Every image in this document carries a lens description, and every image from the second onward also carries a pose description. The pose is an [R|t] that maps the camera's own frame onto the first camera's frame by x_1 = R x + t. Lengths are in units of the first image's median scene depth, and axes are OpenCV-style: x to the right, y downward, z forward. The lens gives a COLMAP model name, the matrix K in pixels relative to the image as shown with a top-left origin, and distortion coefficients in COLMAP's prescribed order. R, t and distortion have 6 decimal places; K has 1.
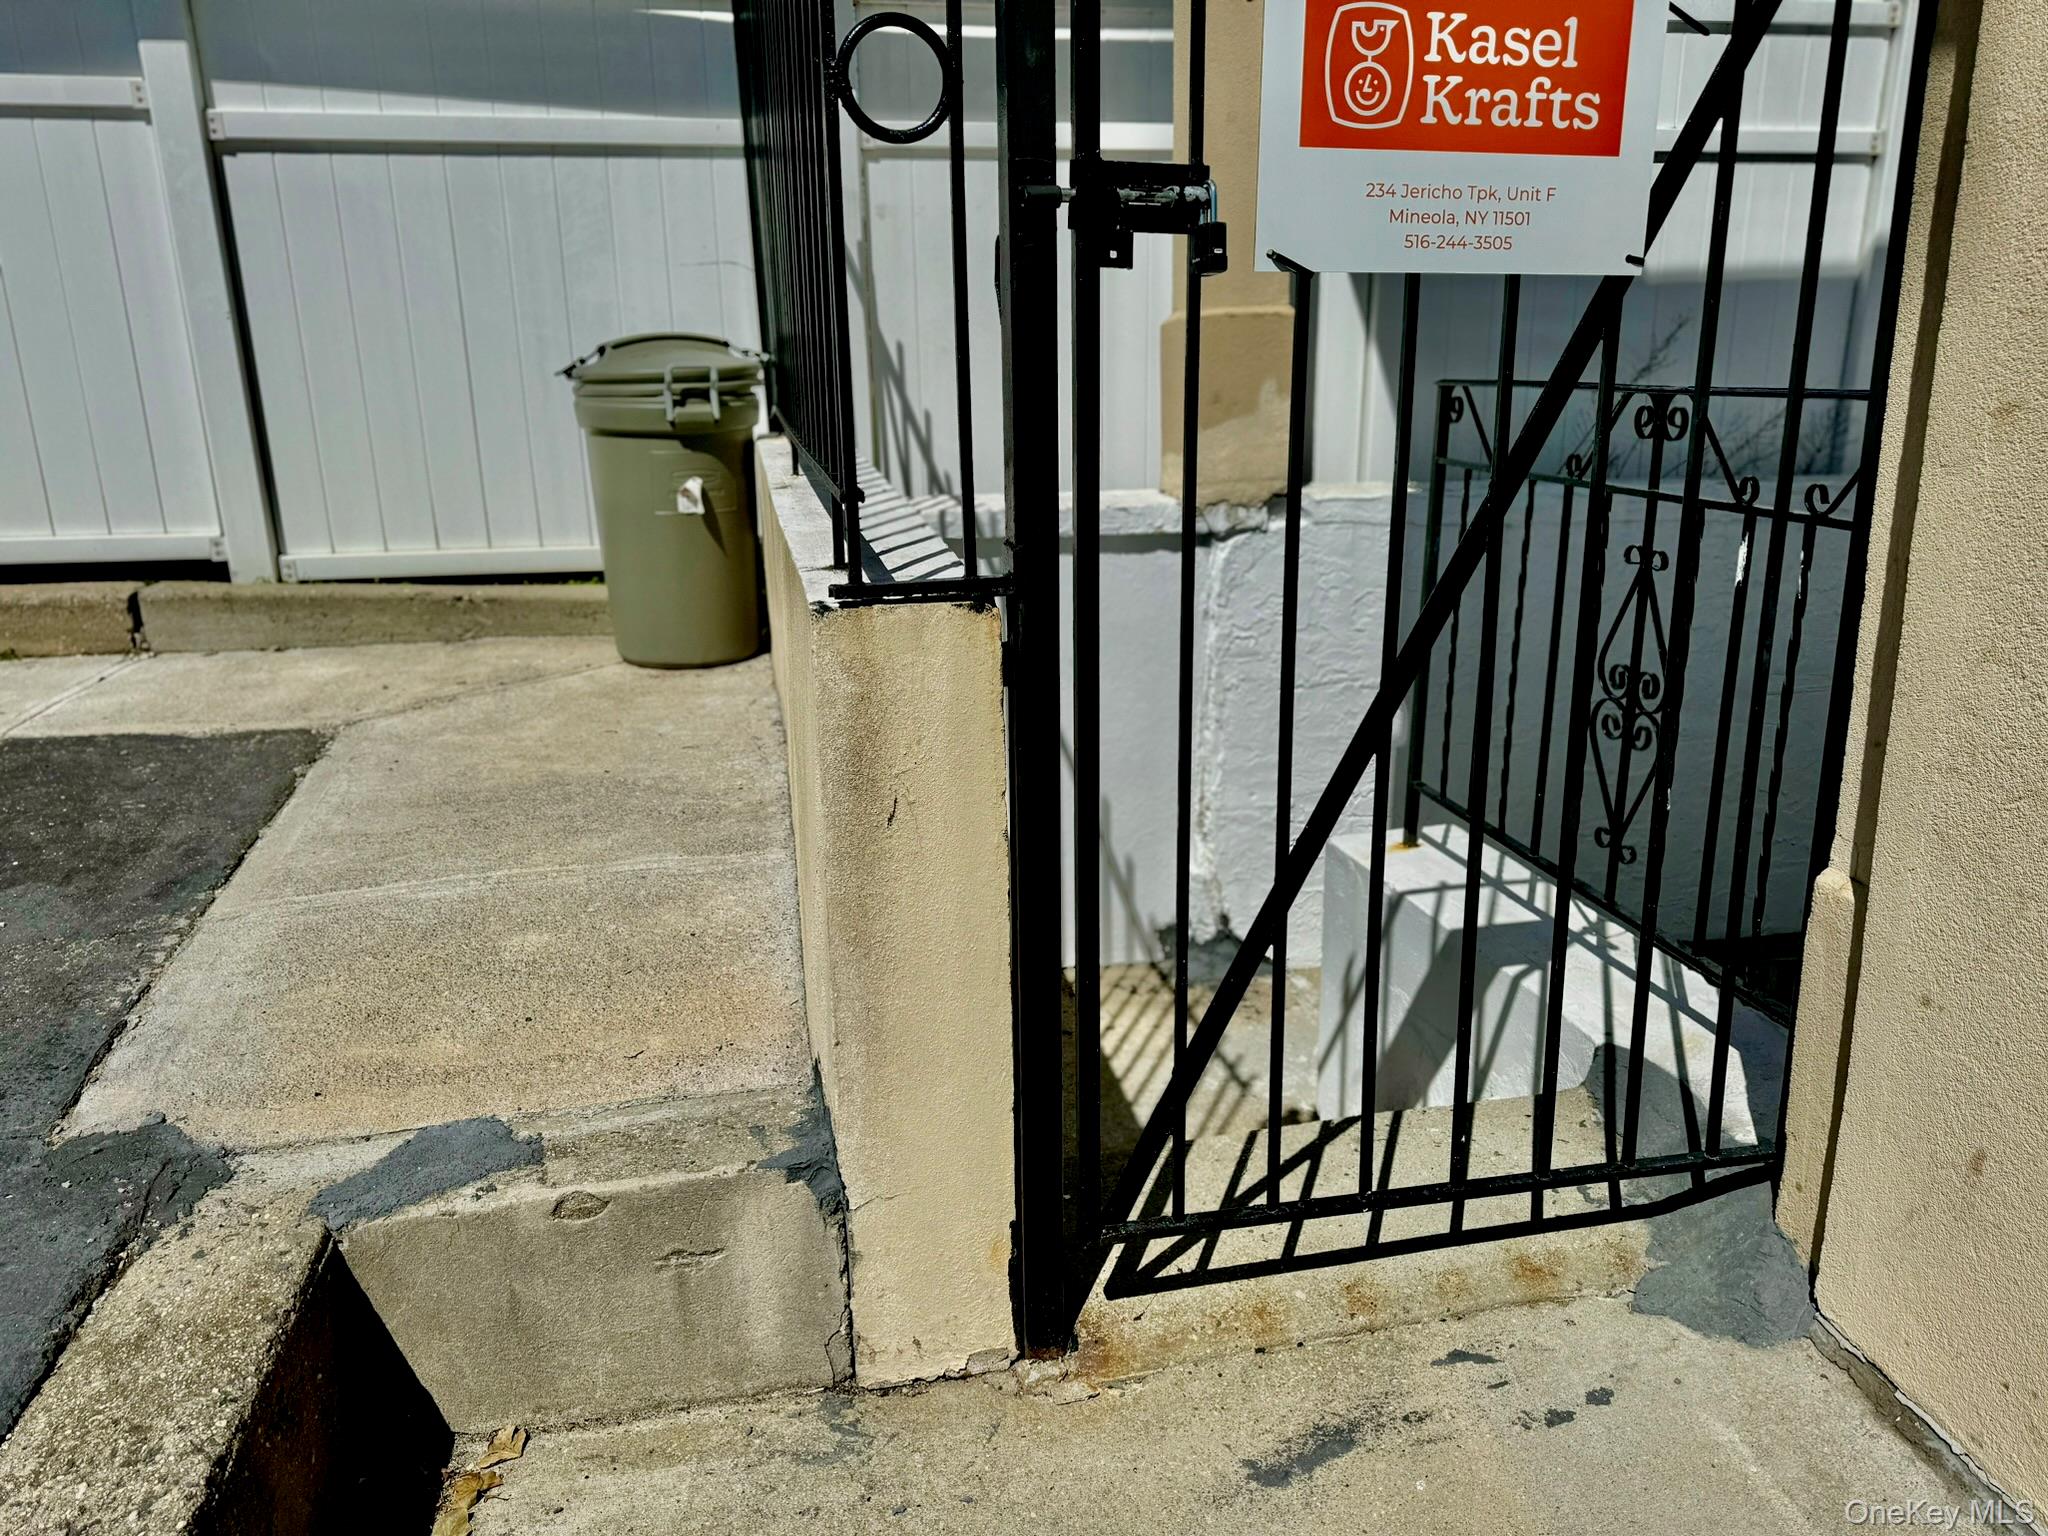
lens RADIAL K [[1431.6, 0, 1017.2], [0, 1431.6, 760.9], [0, 0, 1]] dist [0.059854, -0.068729]
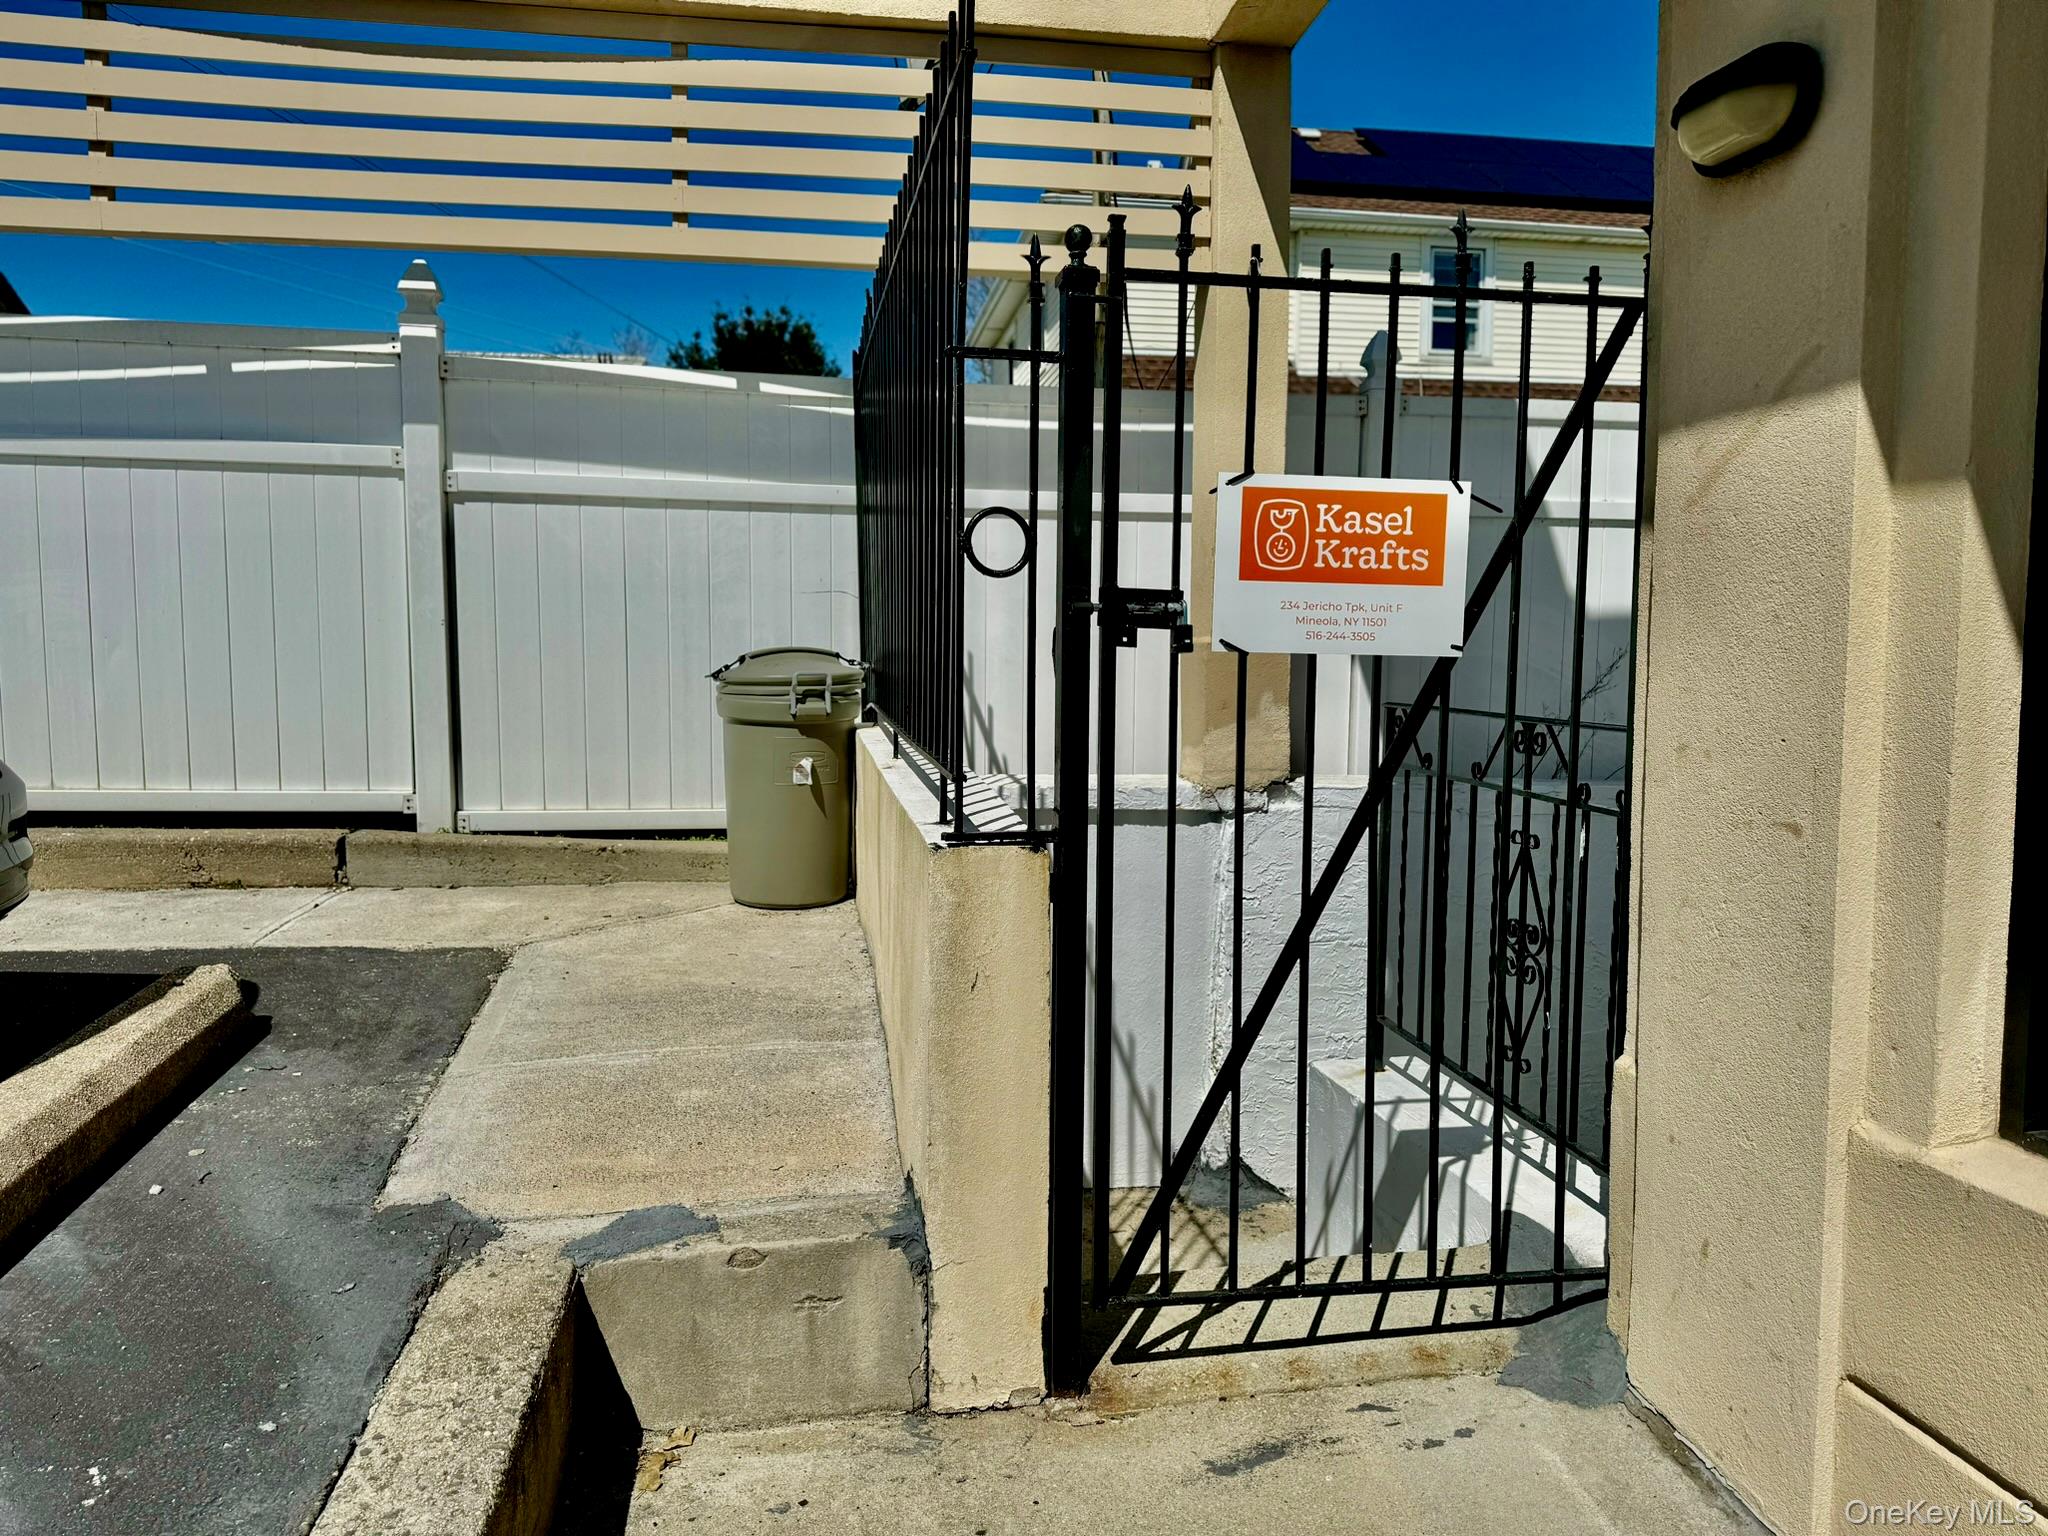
lens RADIAL K [[1431.6, 0, 1017.2], [0, 1431.6, 760.9], [0, 0, 1]] dist [0.059854, -0.068729]
pose [[0.999126, 0.027636, -0.031359, -0.000880], [-0.033108, 0.981198, -0.190144, 0.082357], [0.025514, 0.191017, 0.981255, -0.481982]]
